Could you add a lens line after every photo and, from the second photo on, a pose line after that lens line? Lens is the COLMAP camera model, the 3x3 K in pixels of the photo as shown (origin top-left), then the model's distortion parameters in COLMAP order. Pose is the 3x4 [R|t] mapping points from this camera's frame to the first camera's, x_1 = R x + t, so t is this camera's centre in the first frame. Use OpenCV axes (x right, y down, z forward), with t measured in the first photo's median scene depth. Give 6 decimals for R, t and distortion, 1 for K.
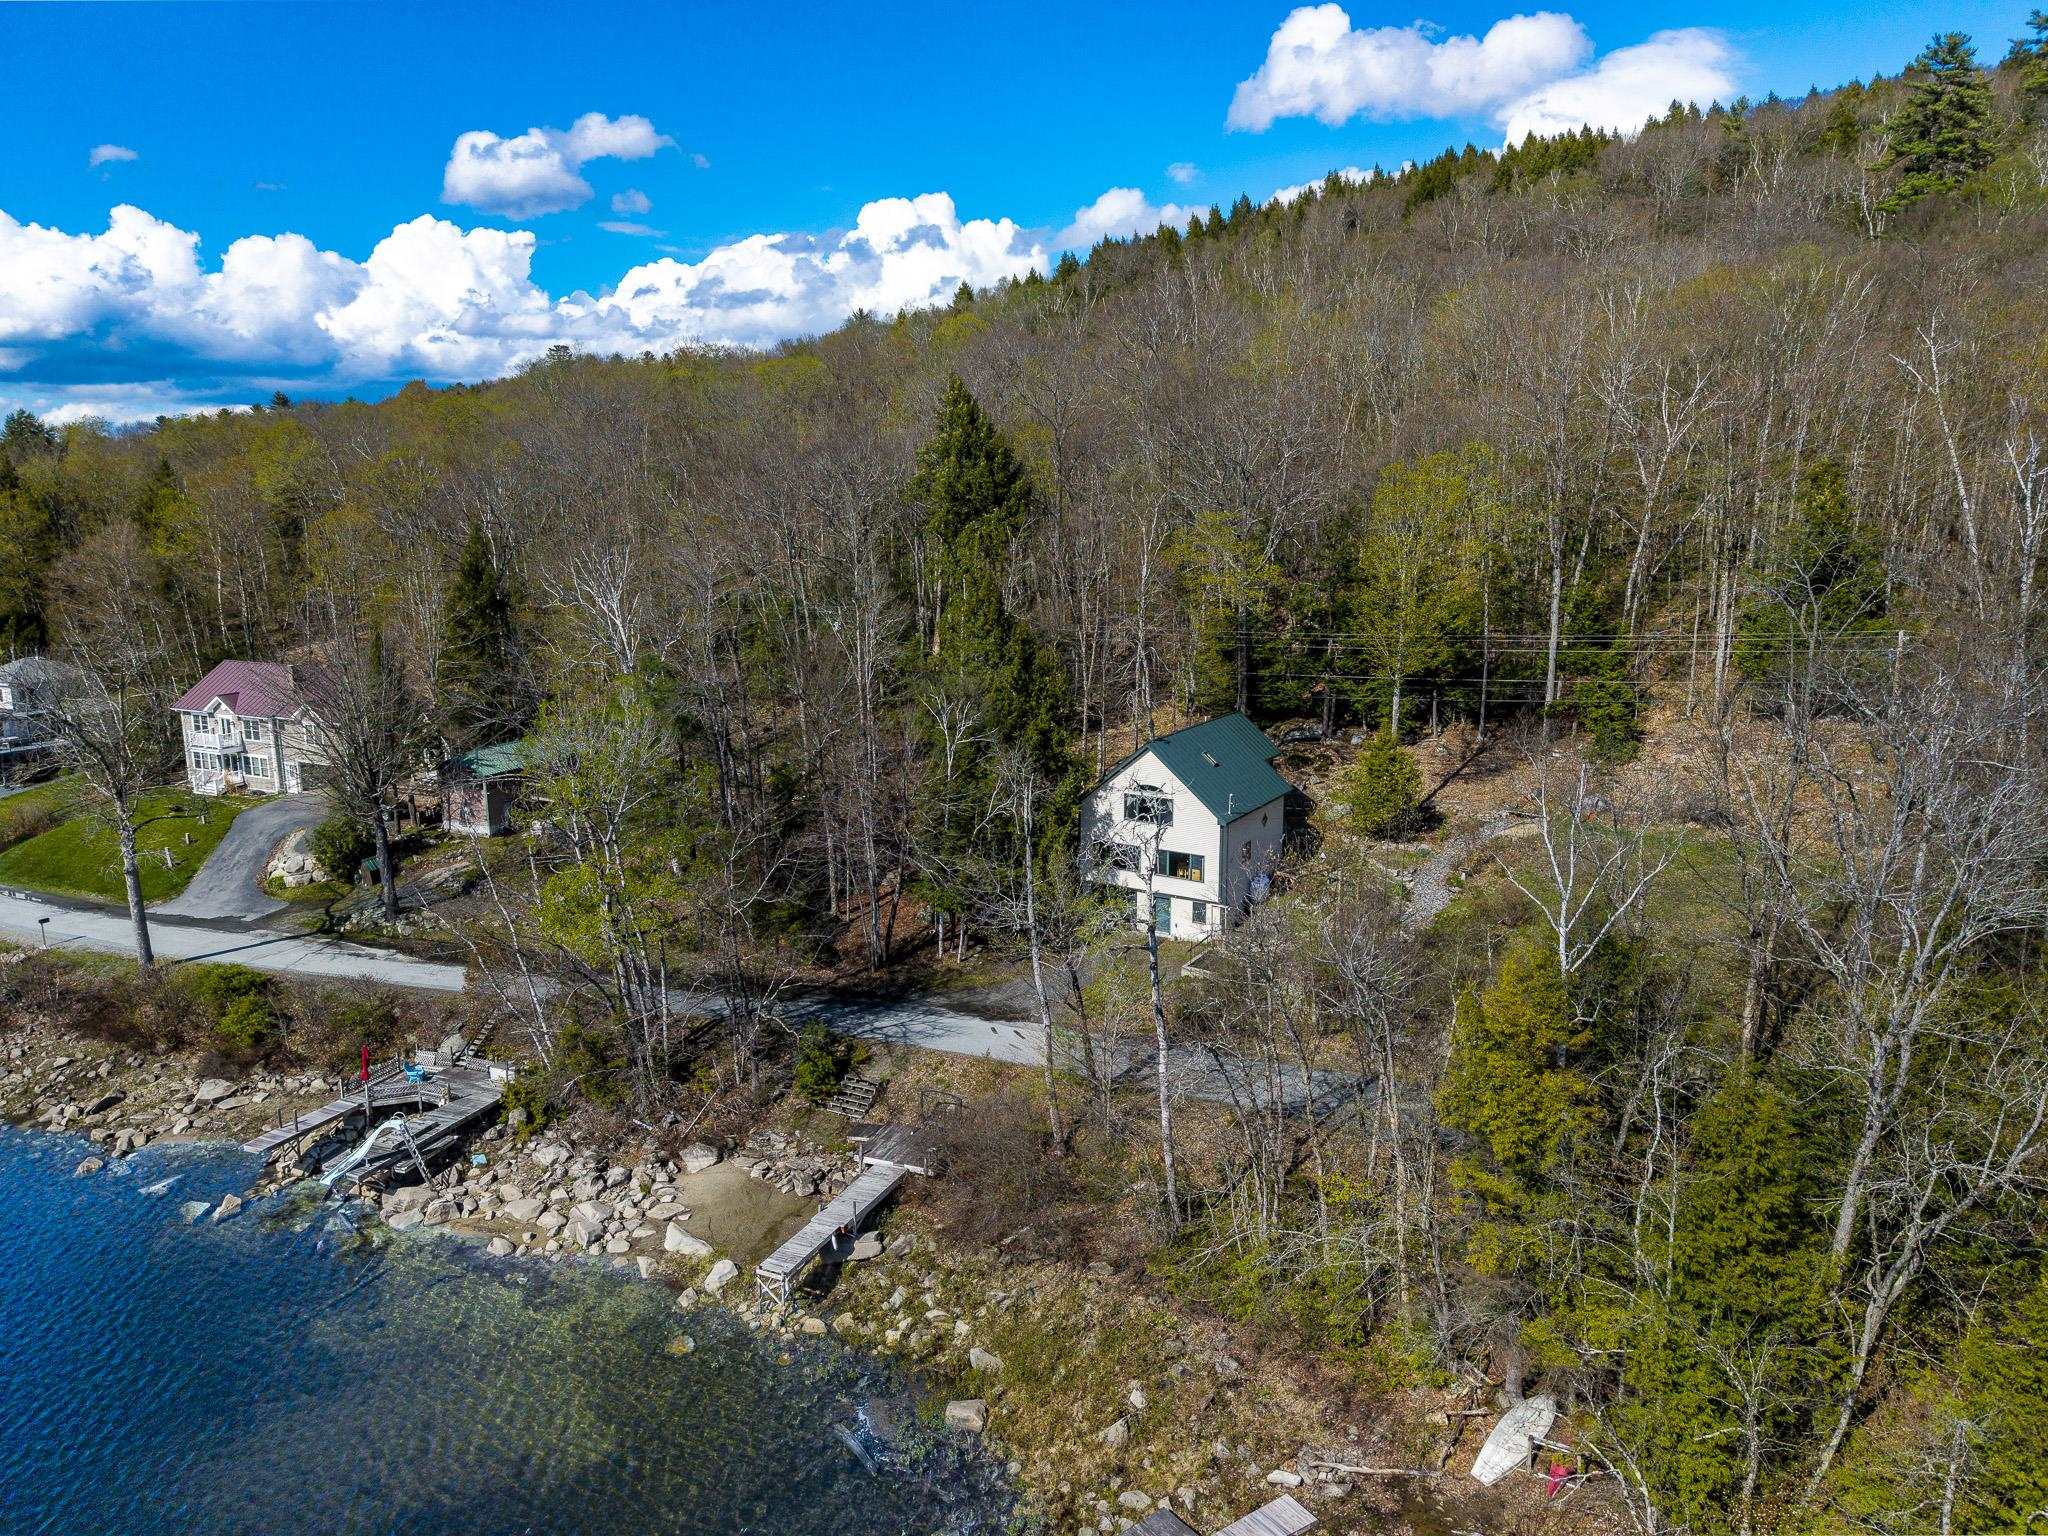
lens RADIAL K [[1395.2, 0, 1016.2], [0, 1395.2, 786.5], [0, 0, 1]] dist [0.024017, -0.020219]
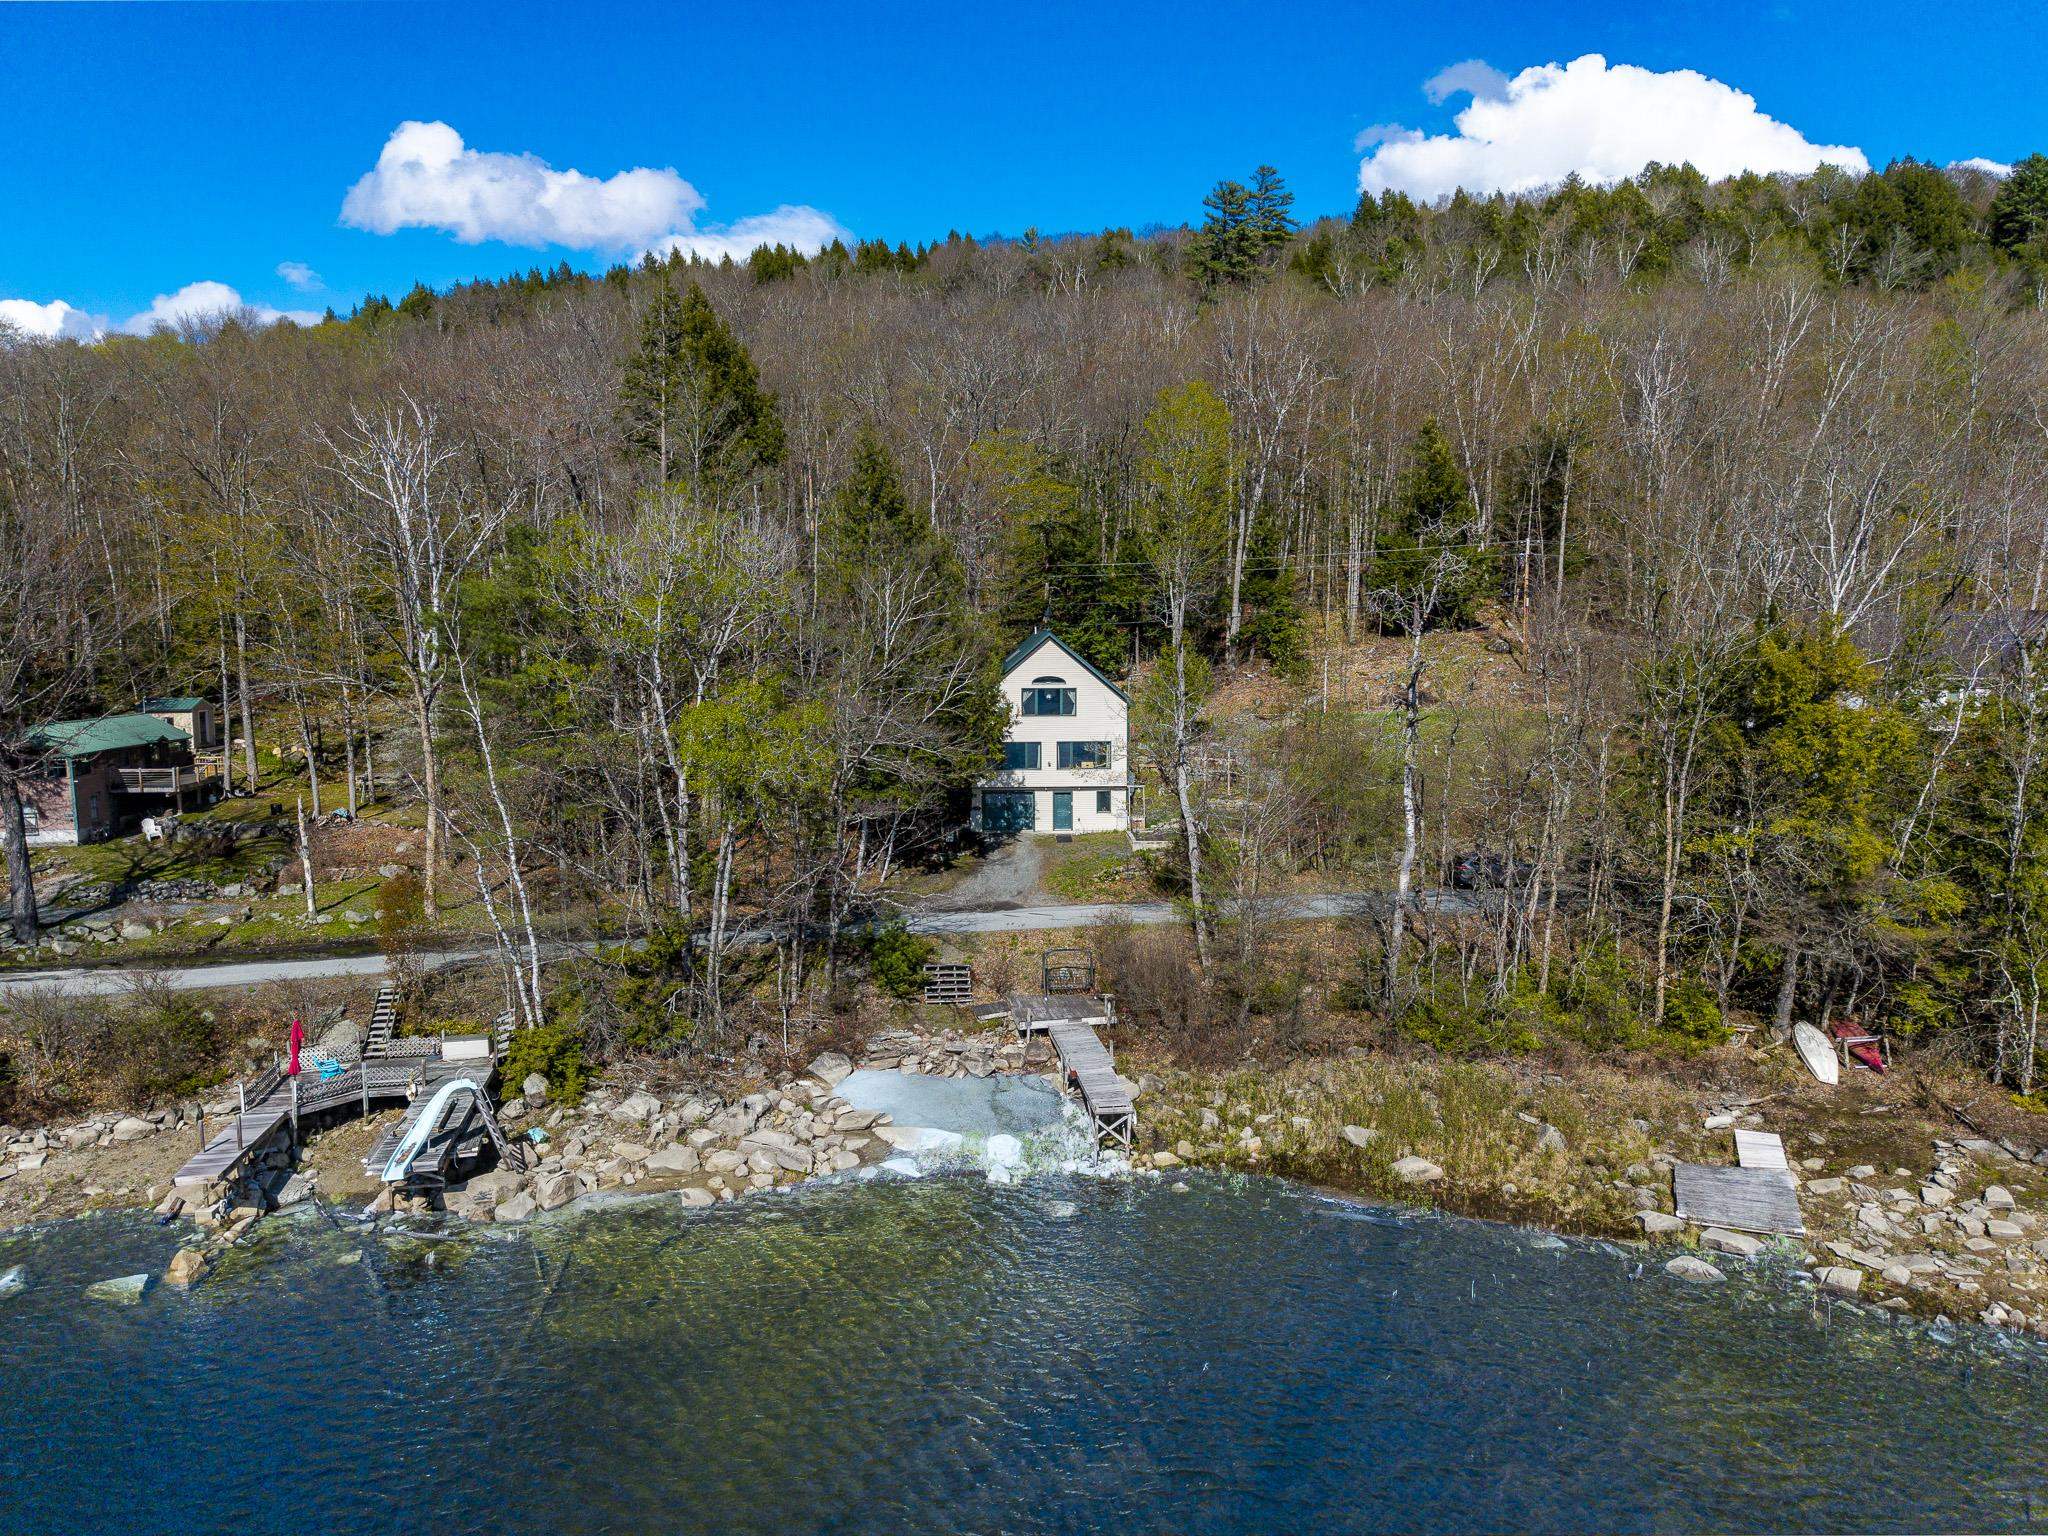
lens RADIAL K [[1395.2, 0, 1146.1], [0, 1395.2, 727.0], [0, 0, 1]] dist [0.024017, -0.020219]
pose [[0.833852, -0.062947, 0.548387, -0.379279], [0.123304, 0.989614, -0.073896, 0.114715], [-0.538040, 0.129236, 0.832953, 0.159300]]
